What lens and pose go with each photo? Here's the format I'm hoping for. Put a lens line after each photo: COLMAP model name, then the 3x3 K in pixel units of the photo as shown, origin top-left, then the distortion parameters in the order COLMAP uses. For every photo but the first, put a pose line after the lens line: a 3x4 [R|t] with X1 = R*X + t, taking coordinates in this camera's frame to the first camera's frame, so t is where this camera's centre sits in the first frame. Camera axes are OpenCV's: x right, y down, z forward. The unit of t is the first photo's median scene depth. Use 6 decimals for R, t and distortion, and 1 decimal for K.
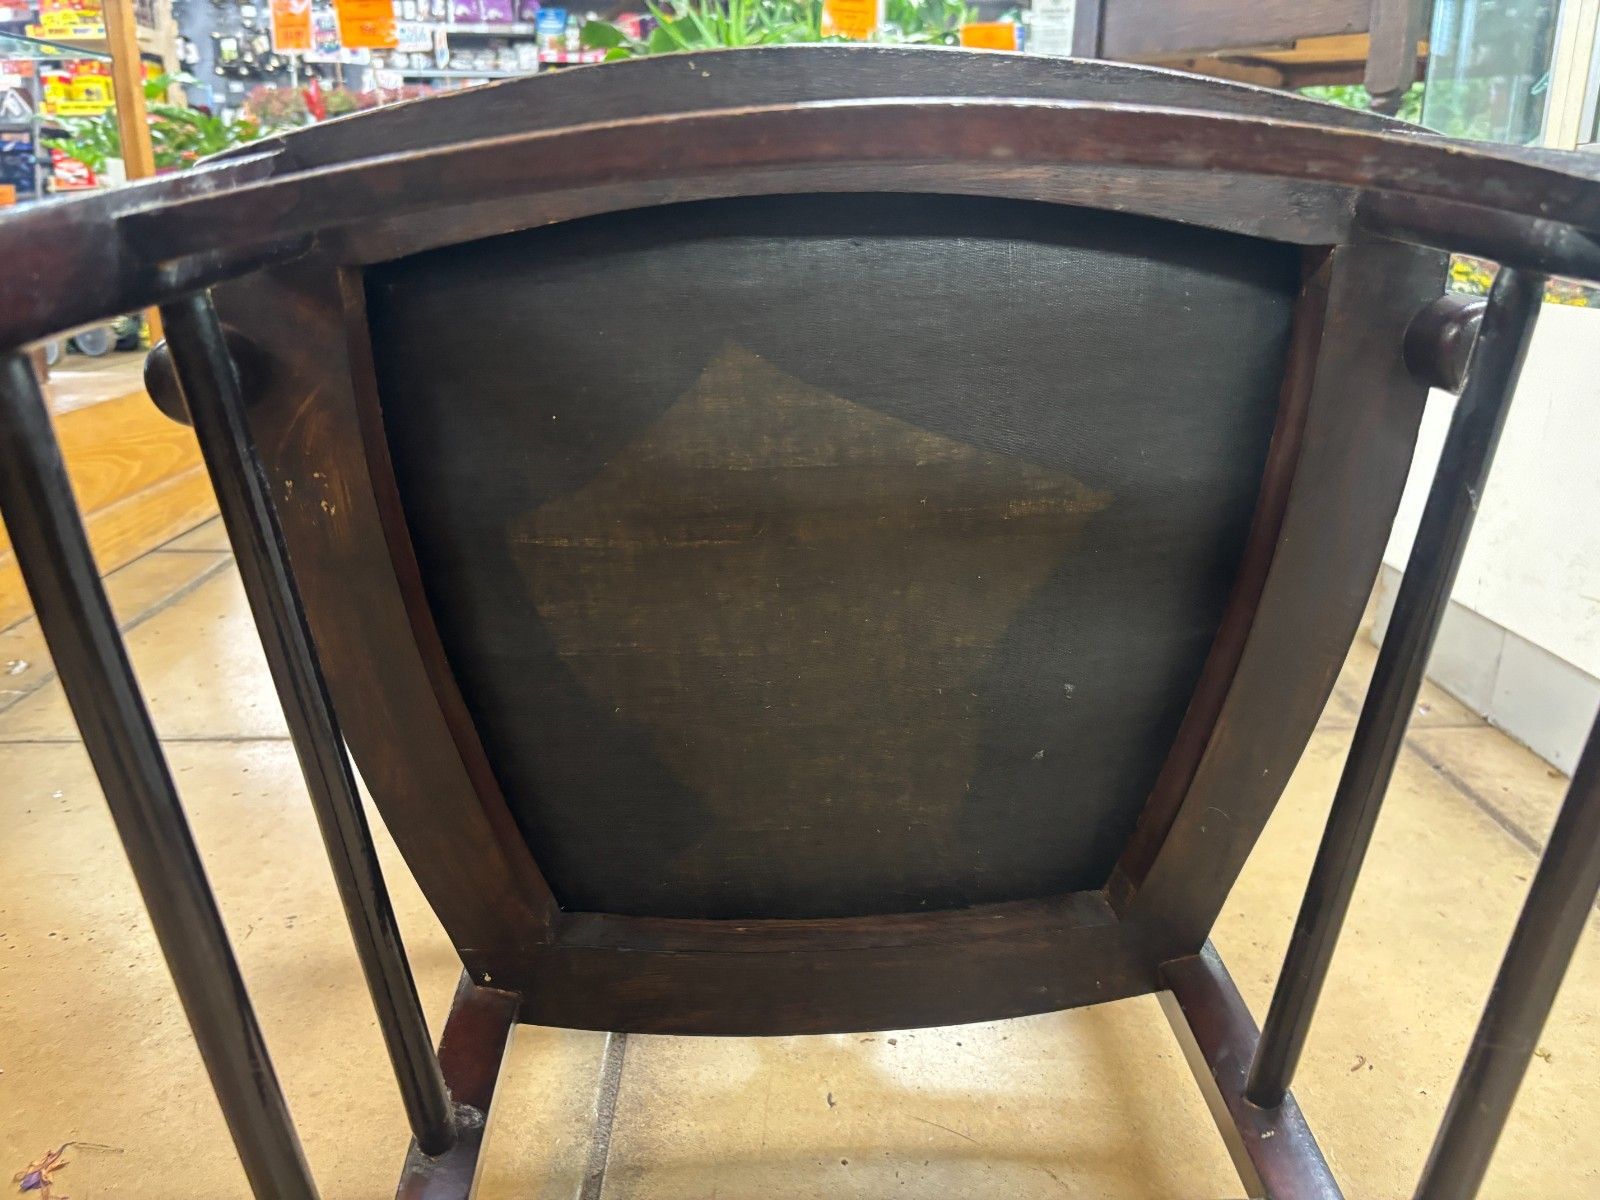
lens RADIAL K [[1227.9, 0, 798.9], [0, 1227.9, 596.5], [0, 0, 1]] dist [0.037597, -0.057275]
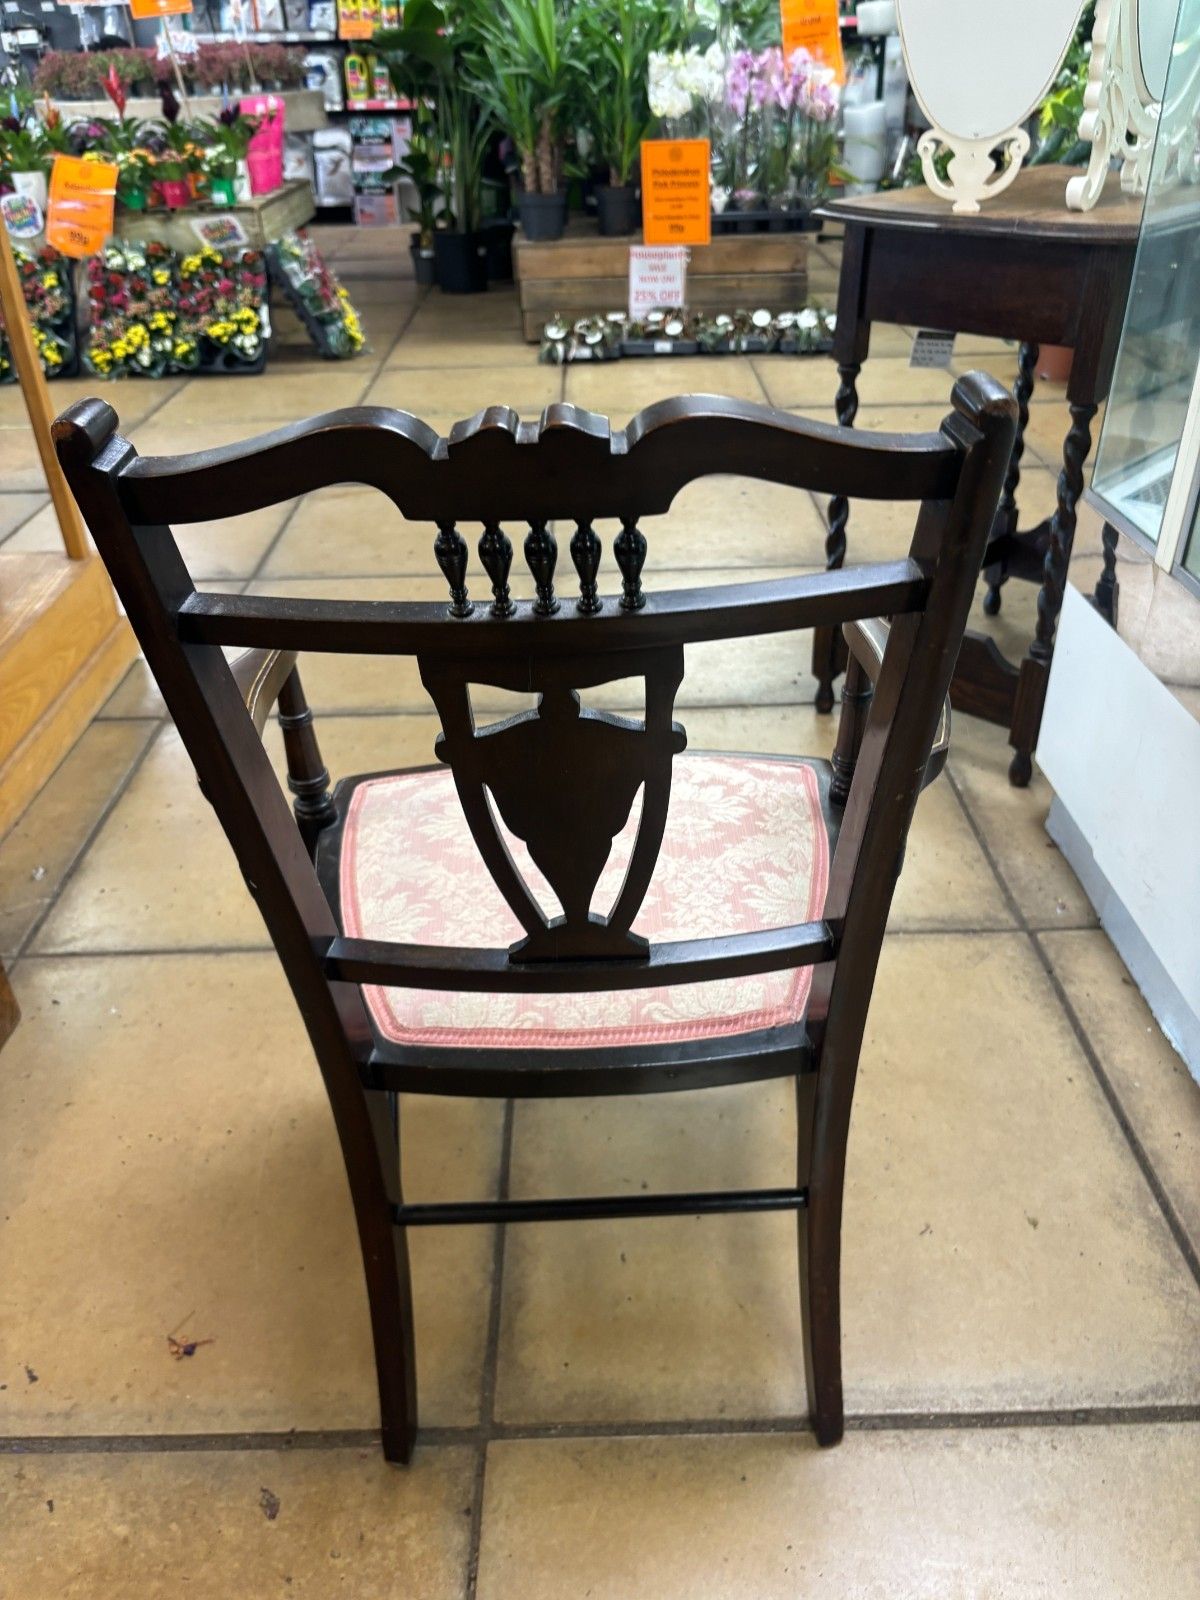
lens RADIAL K [[1227.9, 0, 613.5], [0, 1227.9, 810.2], [0, 0, 1]] dist [0.037597, -0.057275]
pose [[0.999758, -0.015602, -0.015481, 0.029635], [0.019146, 0.964129, 0.264743, -0.434938], [0.010795, -0.264975, 0.964195, -0.350309]]
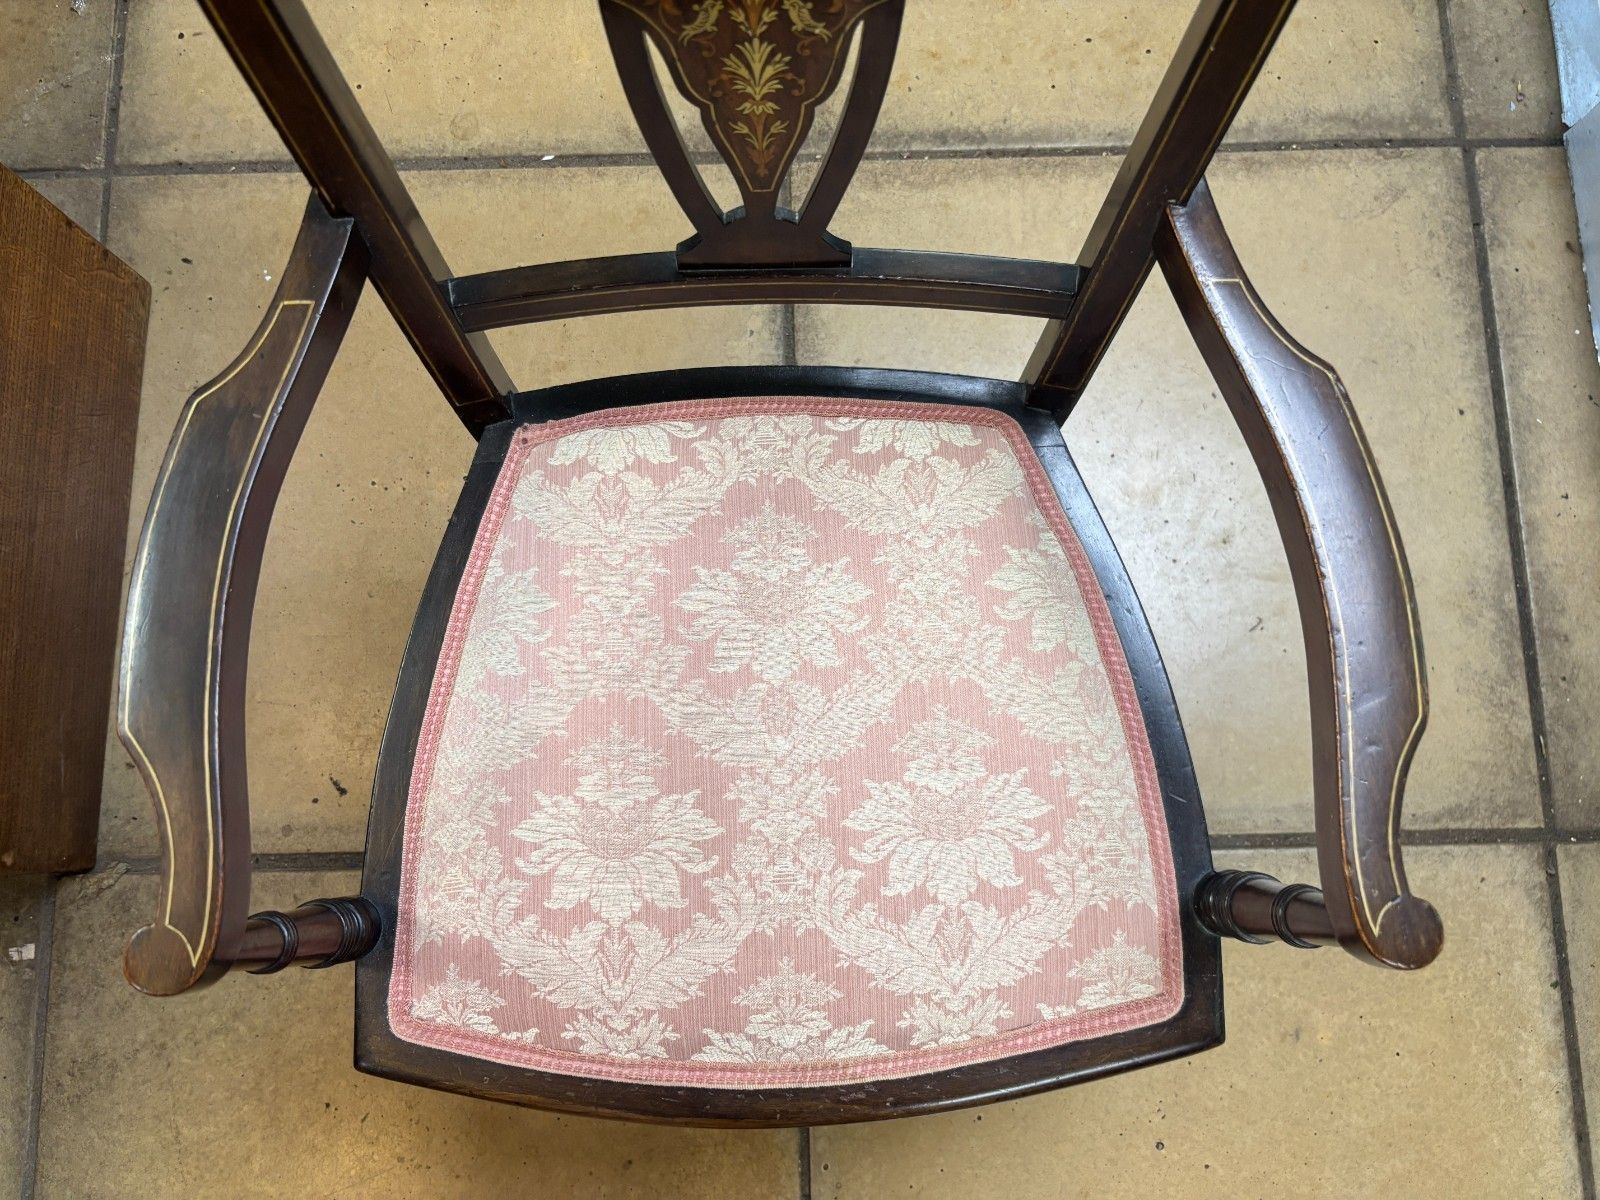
lens RADIAL K [[1227.9, 0, 801.0], [0, 1227.9, 612.1], [0, 0, 1]] dist [0.037597, -0.057275]
pose [[0.999995, -0.003058, -0.000735, -0.094244], [0.002019, 0.444960, 0.895548, -0.702912], [-0.002411, -0.895545, 0.444964, 0.189902]]
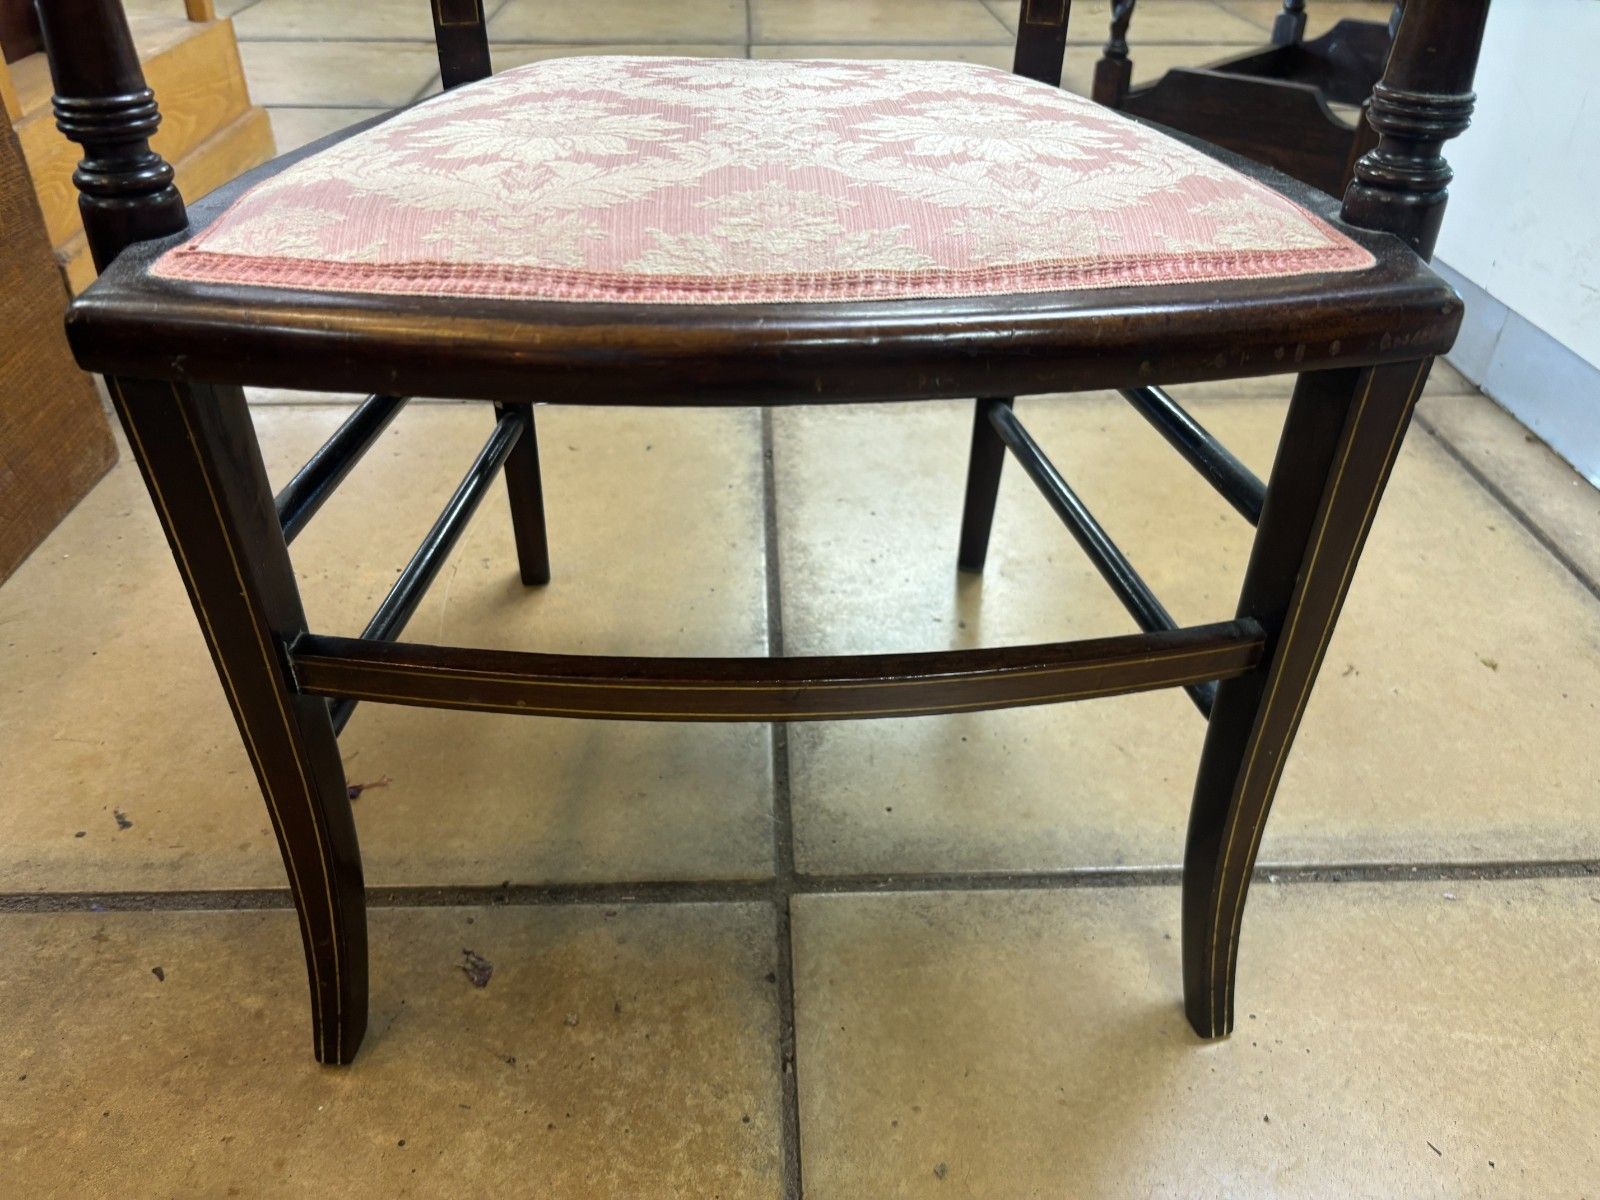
lens RADIAL K [[1227.9, 0, 792.5], [0, 1227.9, 593.3], [0, 0, 1]] dist [0.037597, -0.057275]
pose [[0.999812, -0.001095, 0.019374, -0.105001], [-0.004573, 0.956987, 0.290093, -0.050218], [-0.018859, -0.290127, 0.956802, -0.140829]]
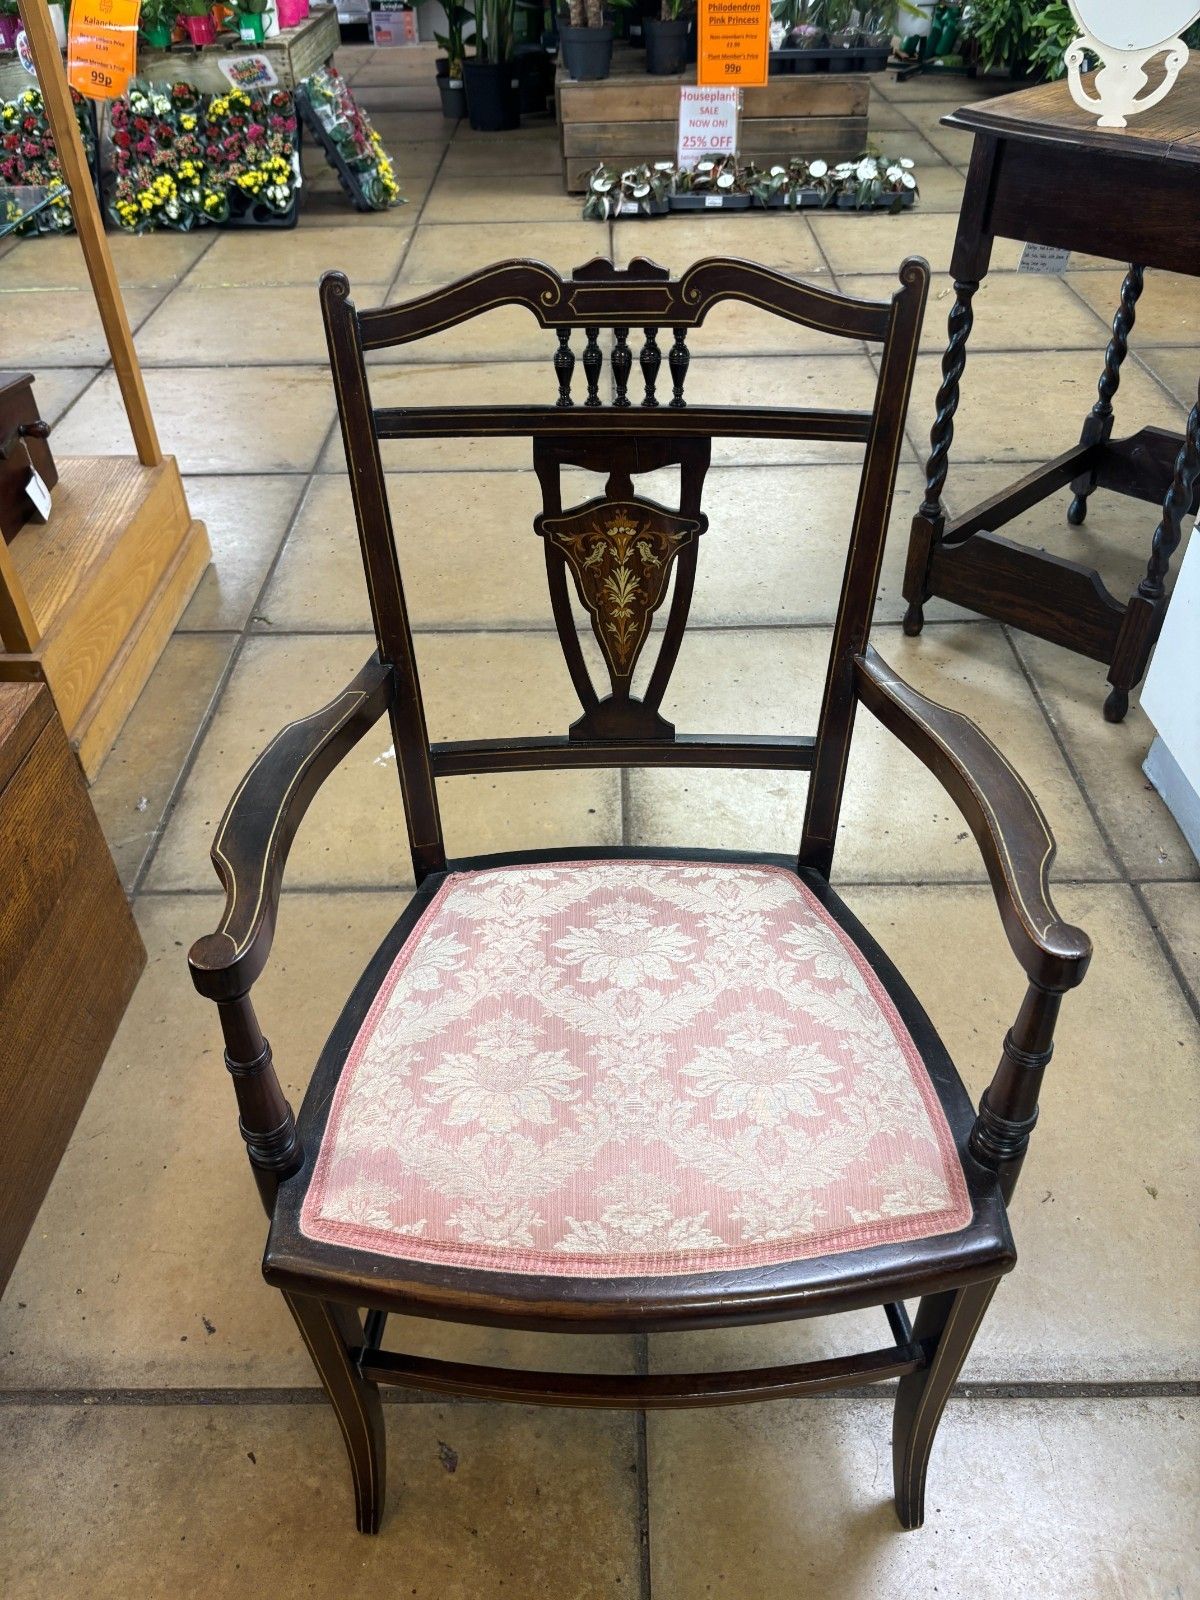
lens RADIAL K [[1227.9, 0, 596.5], [0, 1227.9, 792.8], [0, 0, 1]] dist [0.037597, -0.057275]
pose [[0.999595, -0.001174, -0.028435, -0.104774], [0.011771, 0.926726, 0.375553, -0.564325], [0.025910, -0.375736, 0.926365, -0.314513]]
